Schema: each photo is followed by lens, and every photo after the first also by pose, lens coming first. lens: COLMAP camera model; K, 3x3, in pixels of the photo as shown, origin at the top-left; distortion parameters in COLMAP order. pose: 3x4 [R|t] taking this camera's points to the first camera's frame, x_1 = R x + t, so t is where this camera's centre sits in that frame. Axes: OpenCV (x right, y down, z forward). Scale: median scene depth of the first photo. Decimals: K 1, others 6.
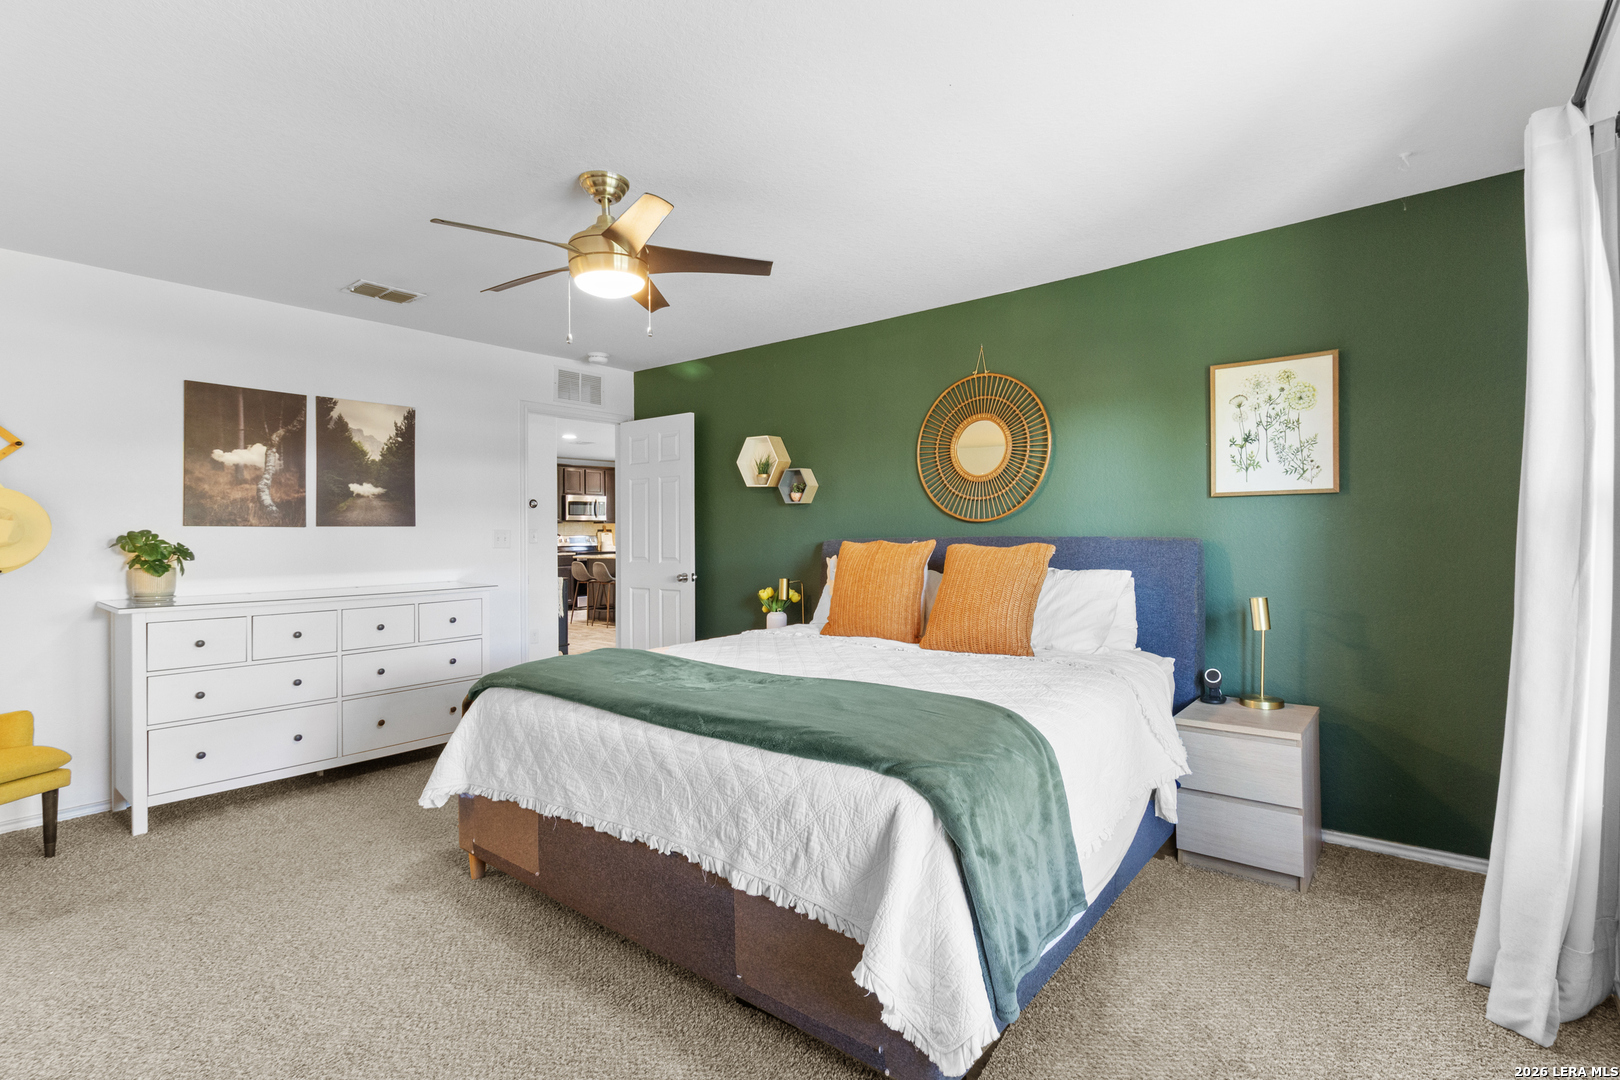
lens RADIAL K [[742.6, 0, 867.7], [0, 742.6, 533.6], [0, 0, 1]] dist [0.000920, -0.000333]
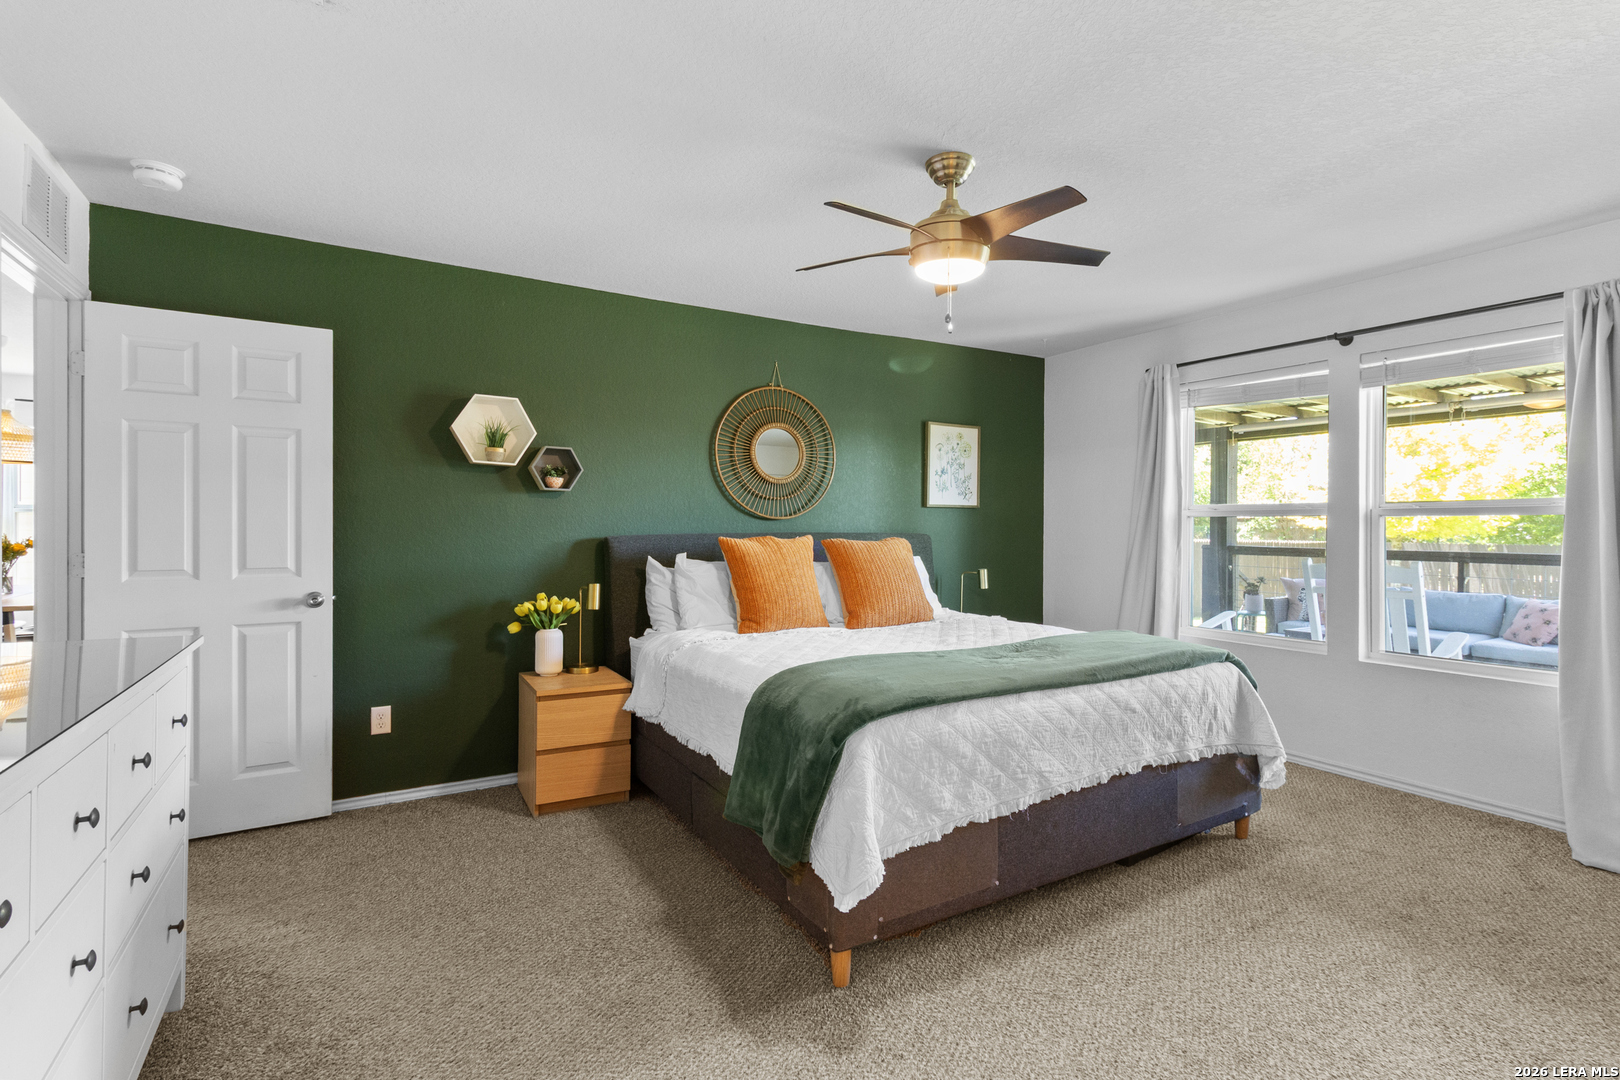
lens RADIAL K [[742.6, 0, 811.2], [0, 742.6, 546.7], [0, 0, 1]] dist [0.000920, -0.000333]
pose [[0.385599, -0.012635, 0.922580, -1.164104], [-0.001755, 0.999894, 0.014427, 0.011708], [-0.922665, -0.007182, 0.385536, 0.707283]]
